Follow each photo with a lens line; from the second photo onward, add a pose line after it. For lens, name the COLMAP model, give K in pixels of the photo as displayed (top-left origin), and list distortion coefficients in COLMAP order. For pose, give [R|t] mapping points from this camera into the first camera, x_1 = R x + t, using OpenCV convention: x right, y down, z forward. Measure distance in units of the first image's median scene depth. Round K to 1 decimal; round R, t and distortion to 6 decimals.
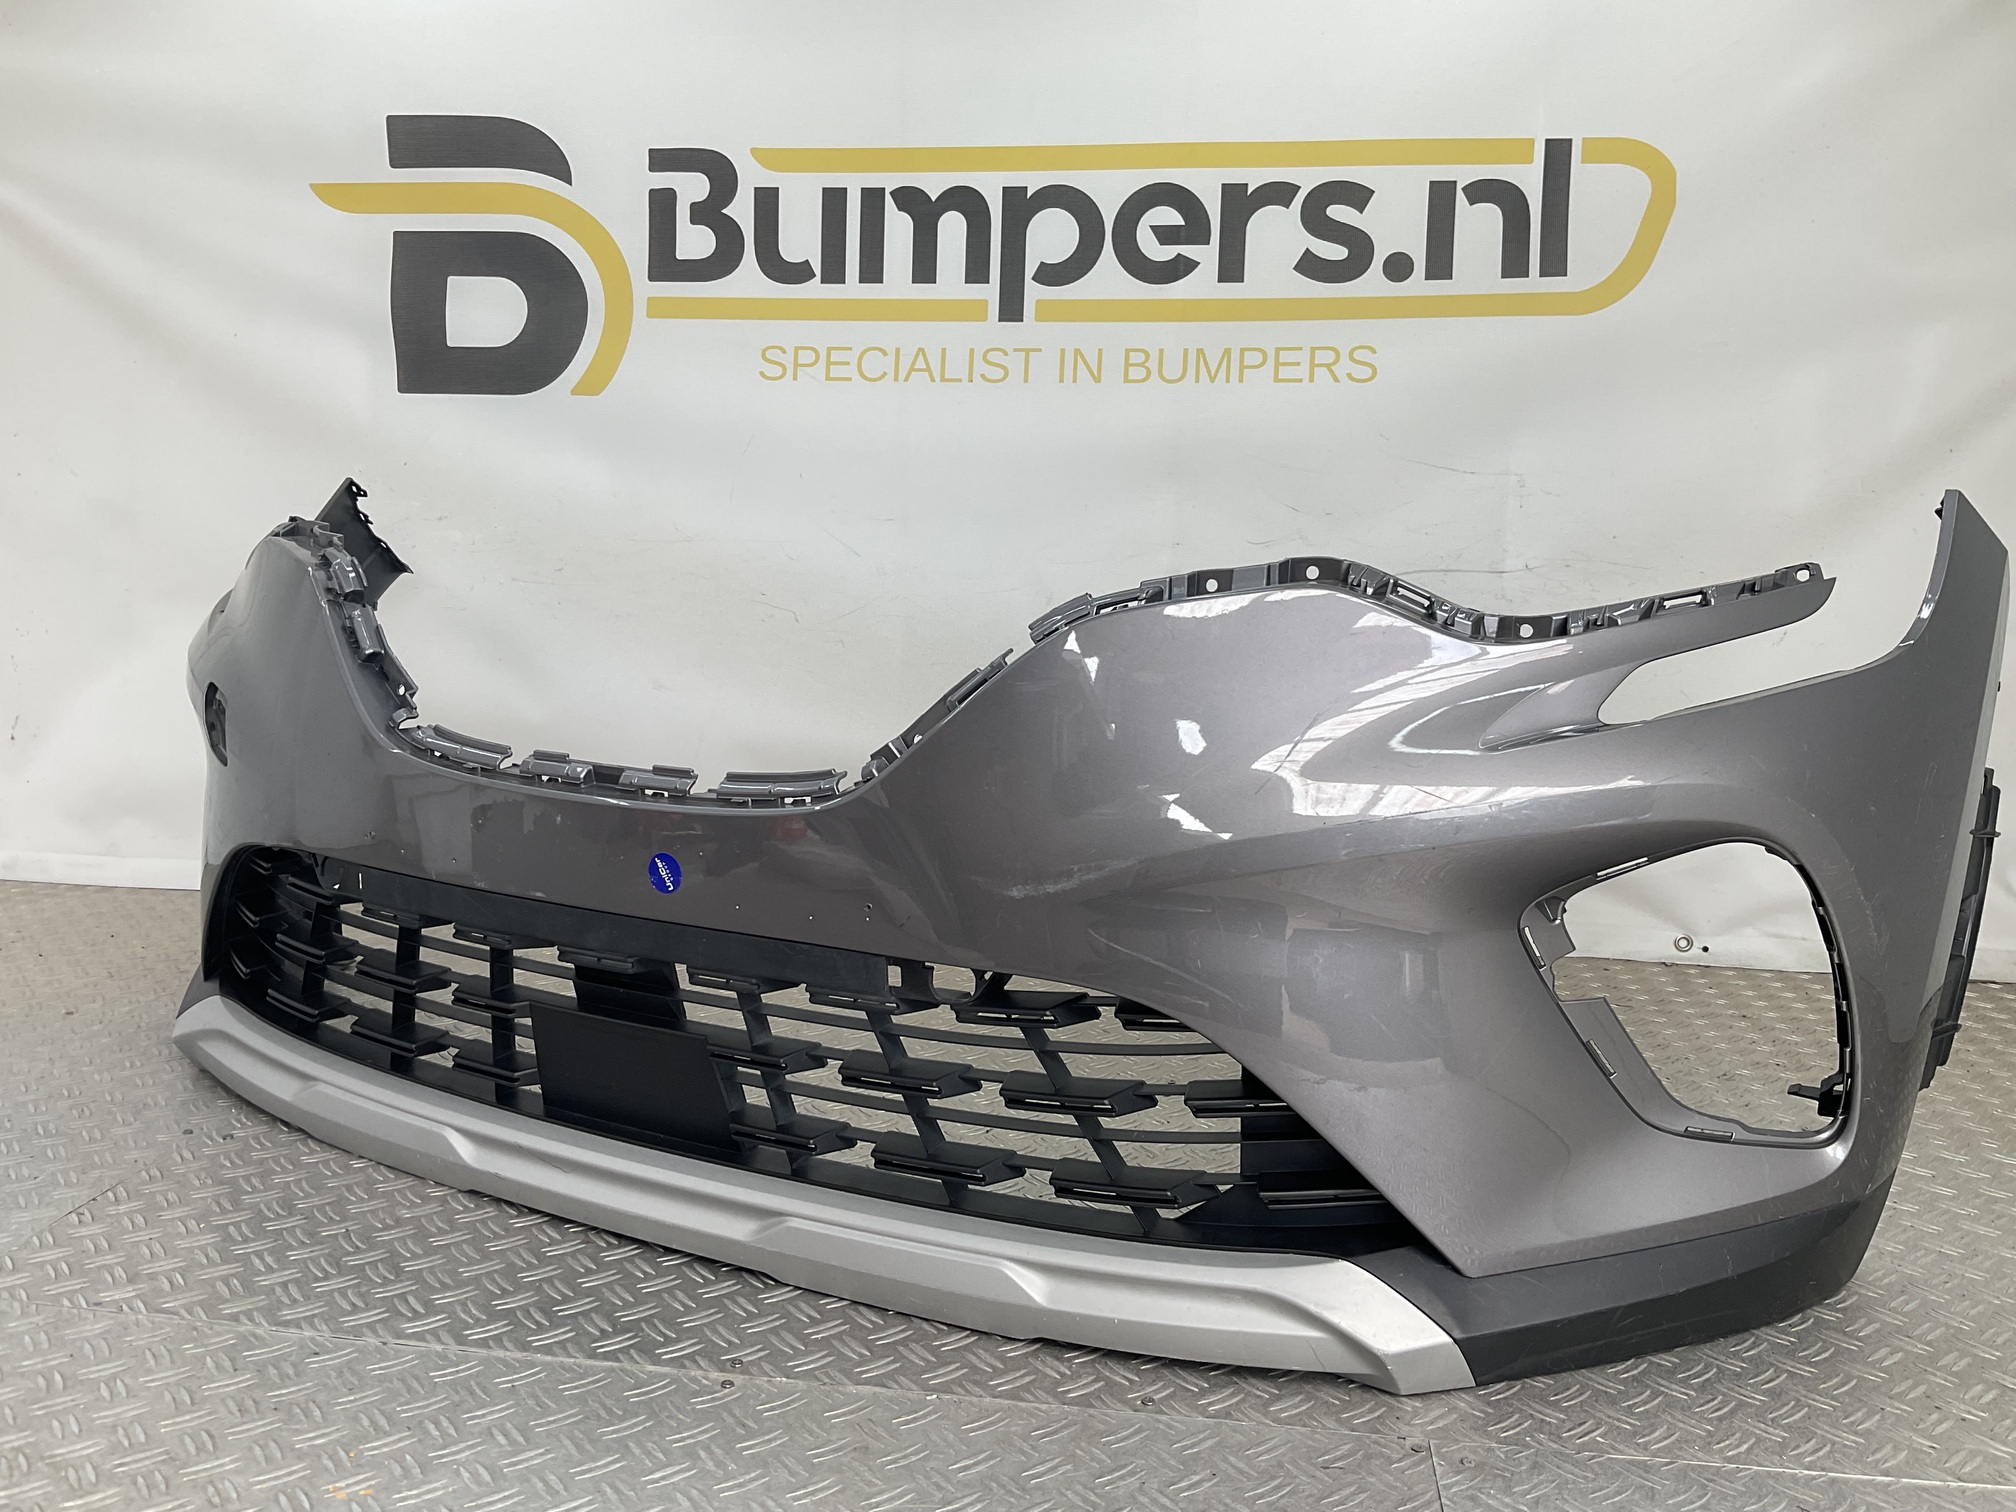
lens RADIAL K [[1673.0, 0, 1012.3], [0, 1673.0, 758.8], [0, 0, 1]] dist [0.076176, -0.124536]
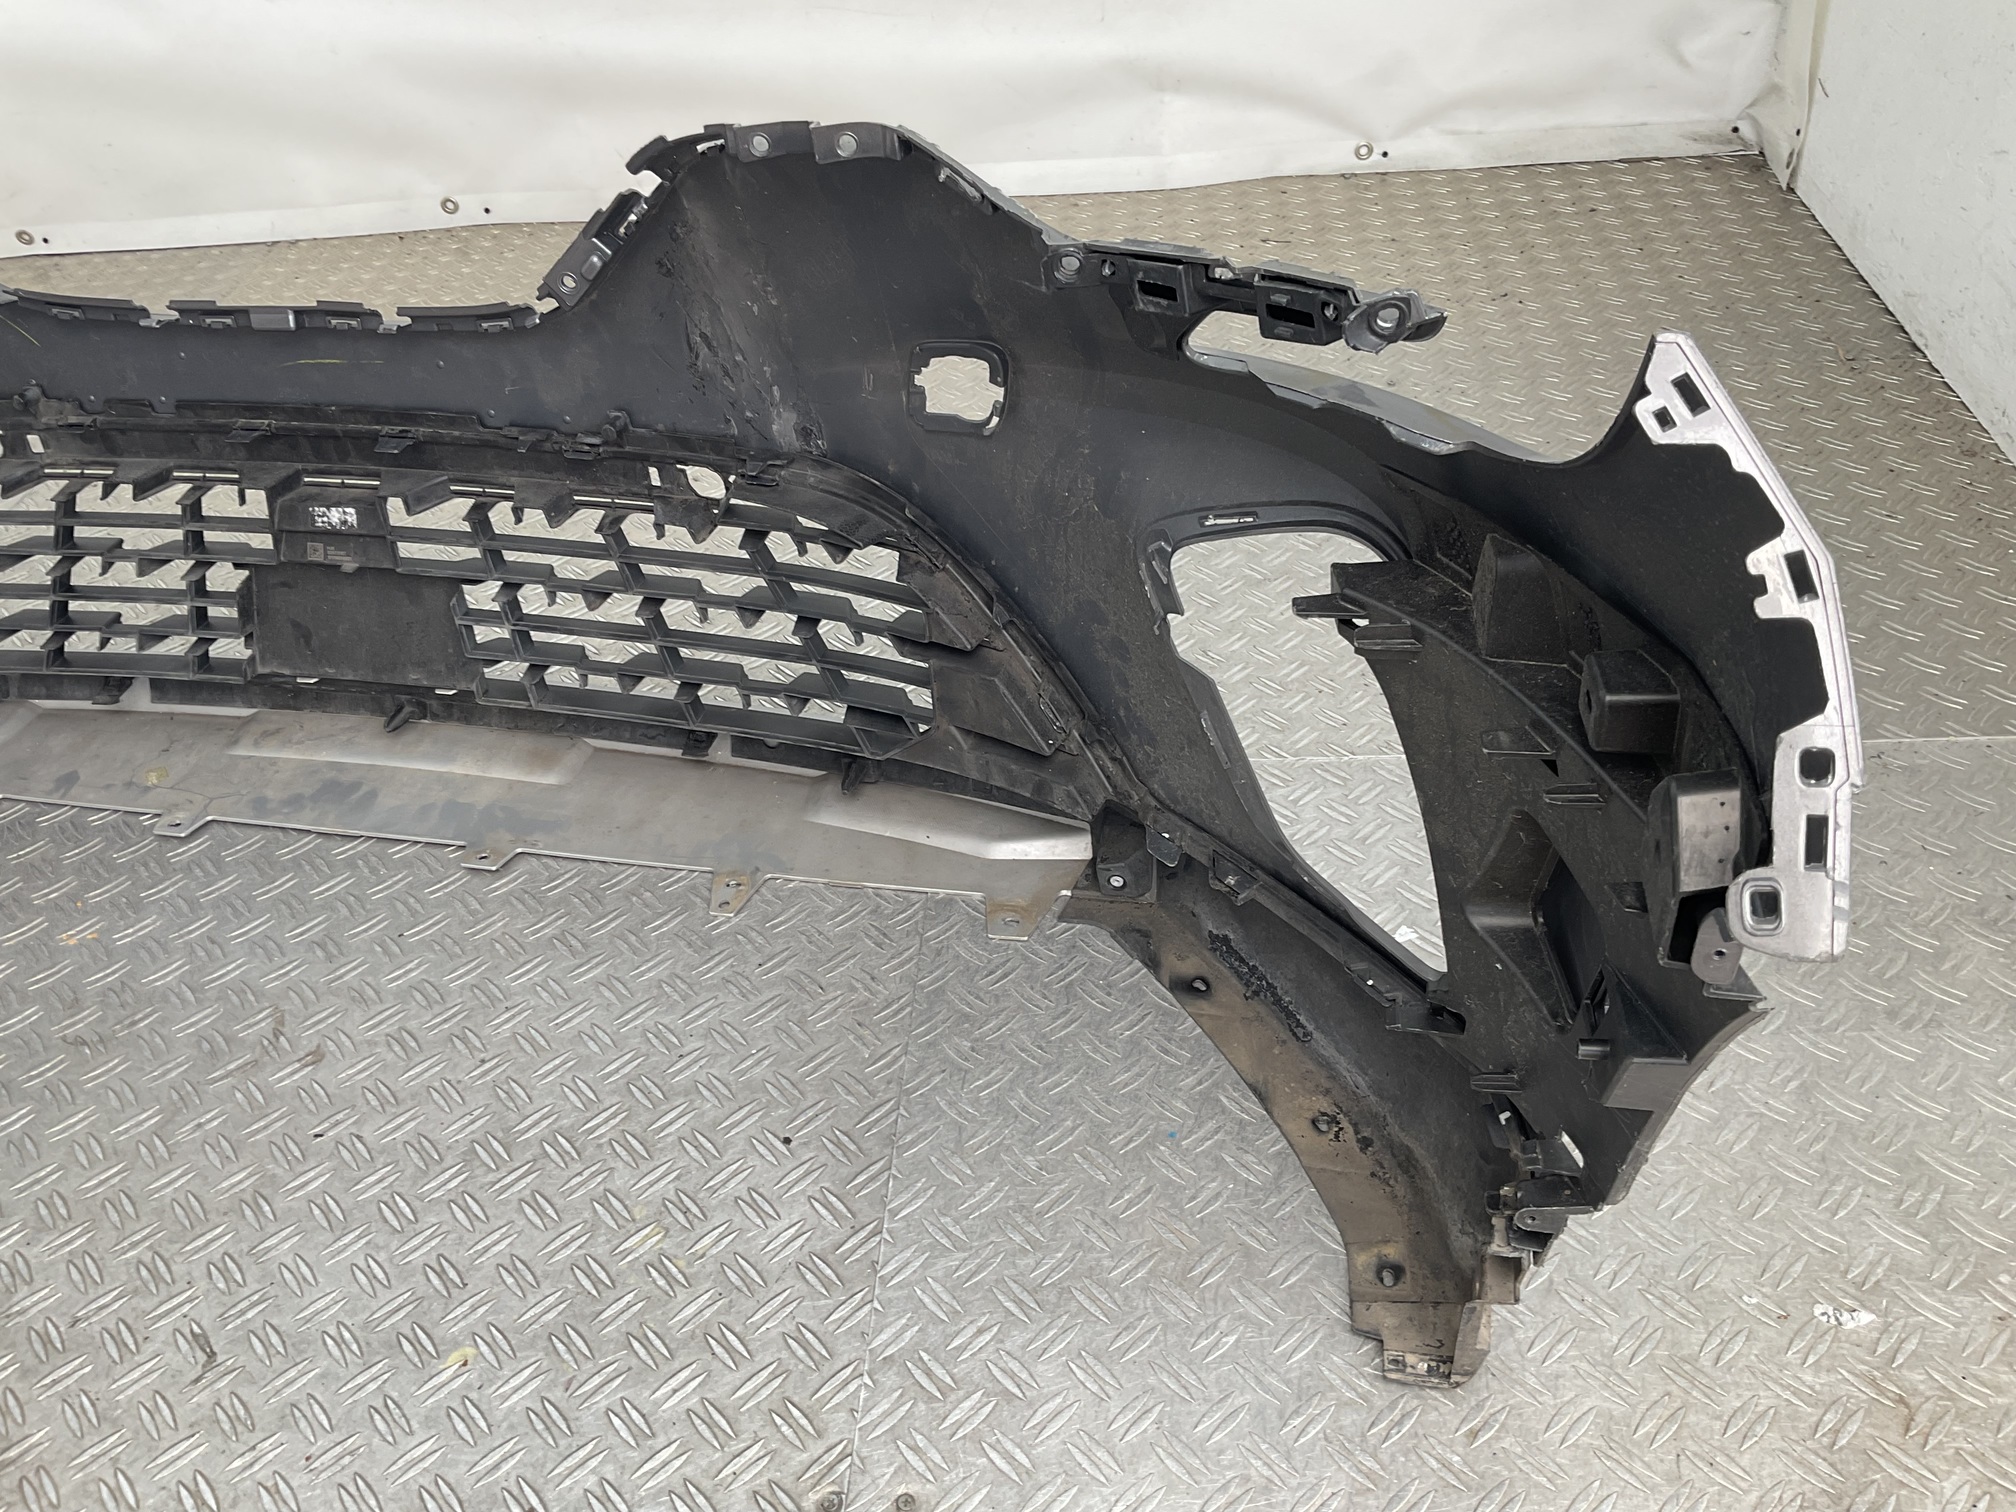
lens RADIAL K [[1673.0, 0, 1013.5], [0, 1673.0, 765.9], [0, 0, 1]] dist [0.076176, -0.124536]
pose [[0.991295, -0.131648, -0.001976, 0.147601], [0.114869, 0.857421, 0.501631, -0.106744], [-0.064345, -0.497491, 0.865079, -0.037516]]
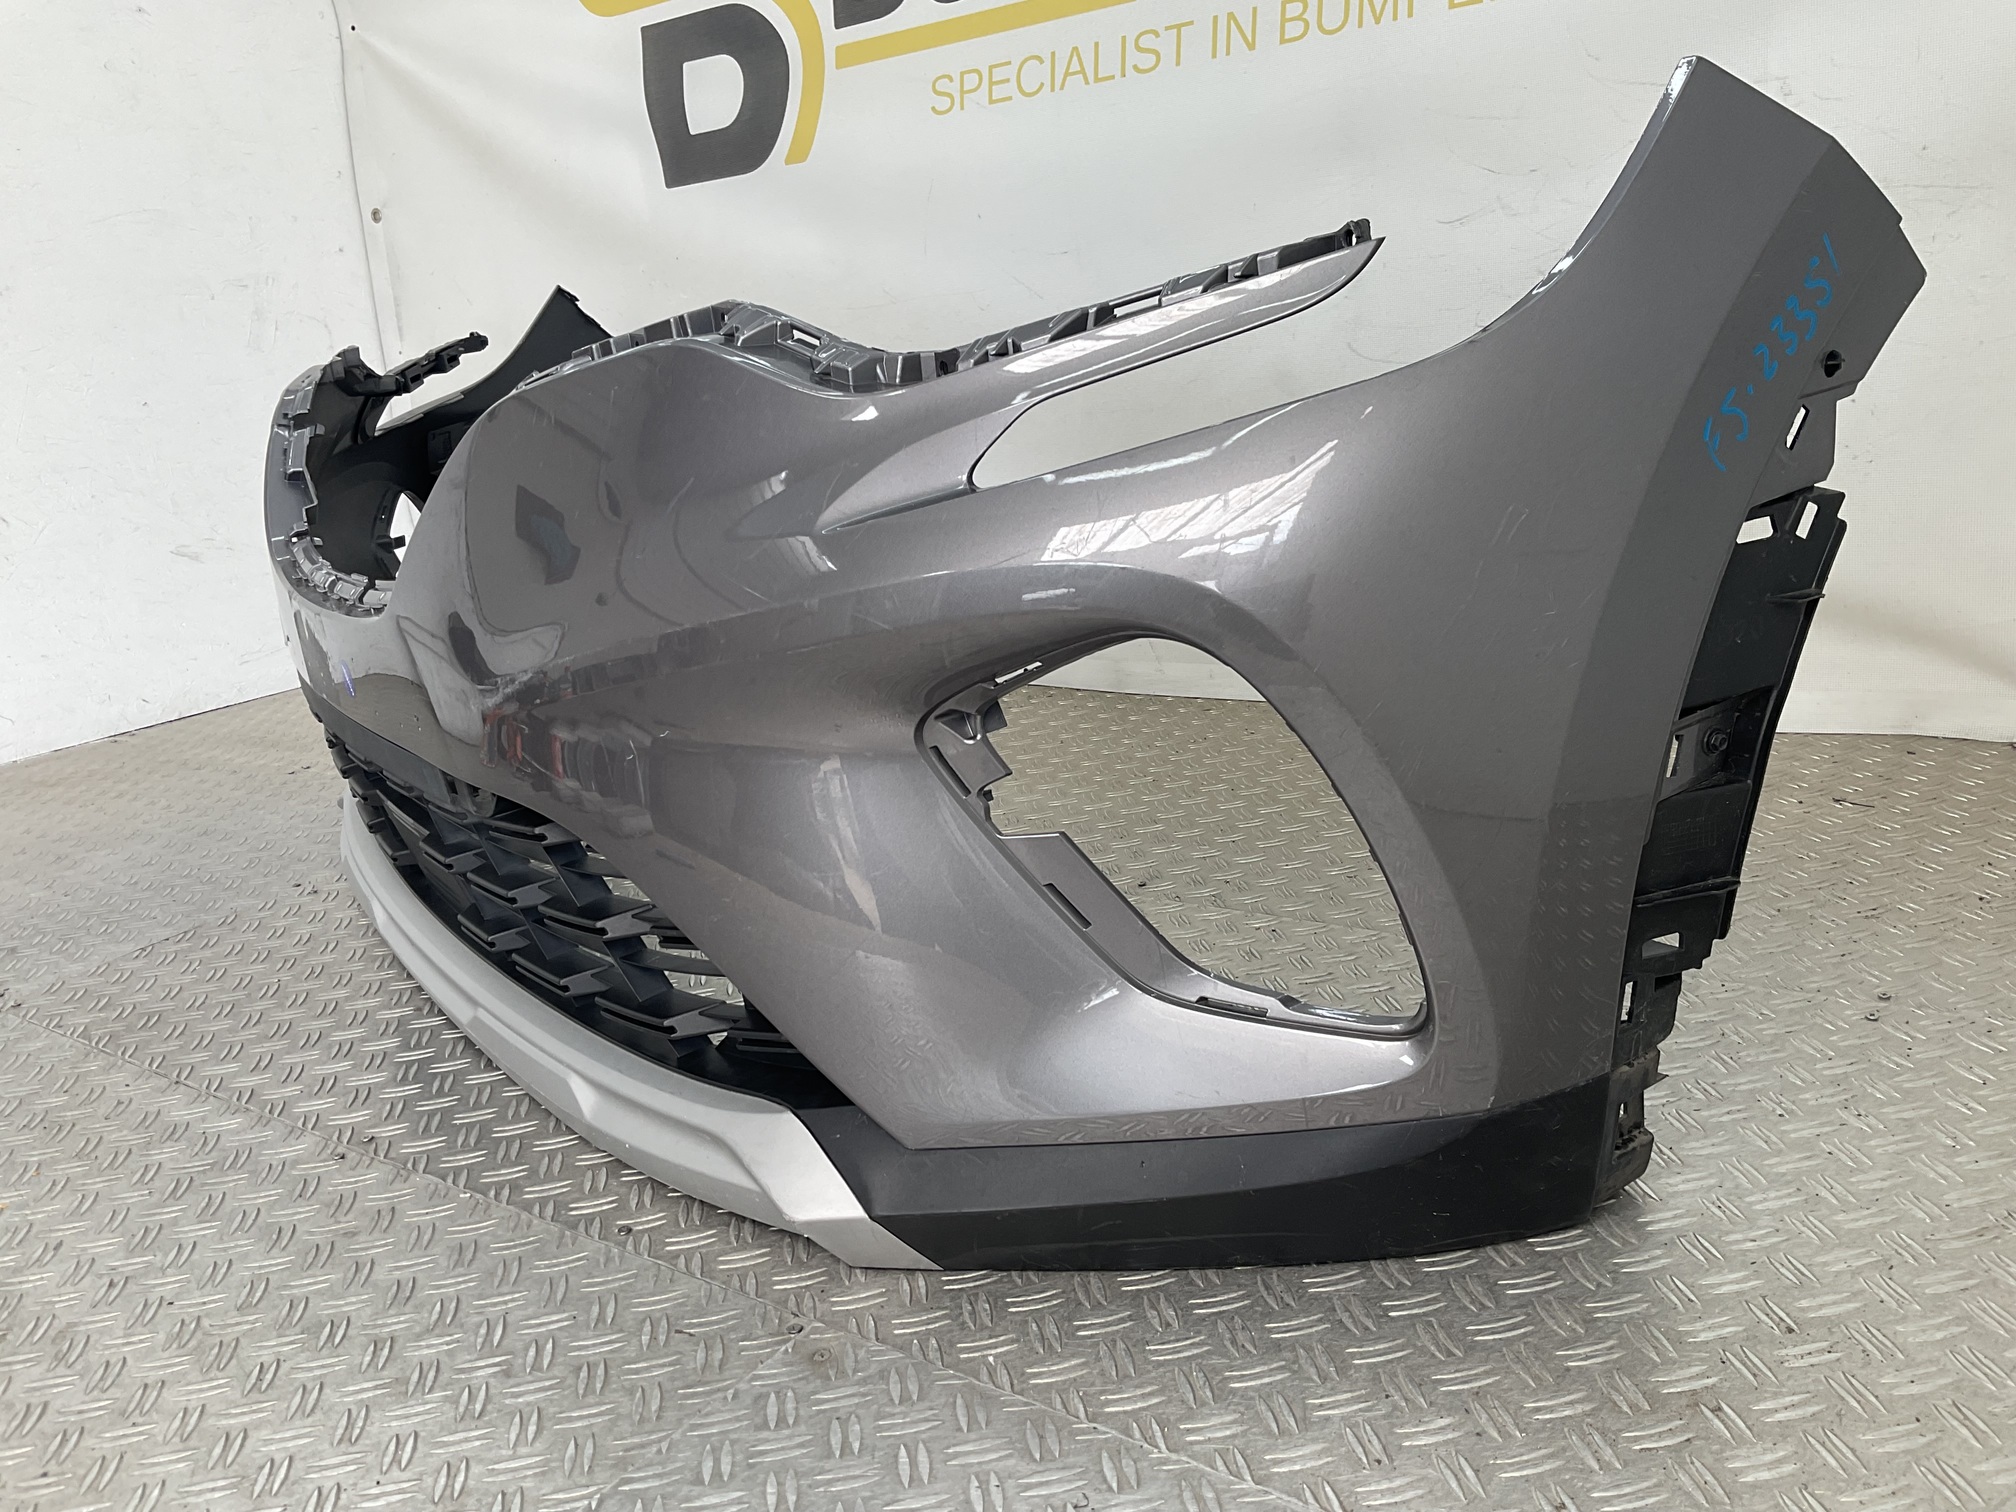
lens RADIAL K [[1673.0, 0, 990.1], [0, 1673.0, 760.4], [0, 0, 1]] dist [0.076176, -0.124536]
pose [[0.866996, 0.015462, -0.498075, 0.380671], [0.065907, 0.987180, 0.145370, -0.005286], [0.493937, -0.158862, 0.854862, 0.164530]]
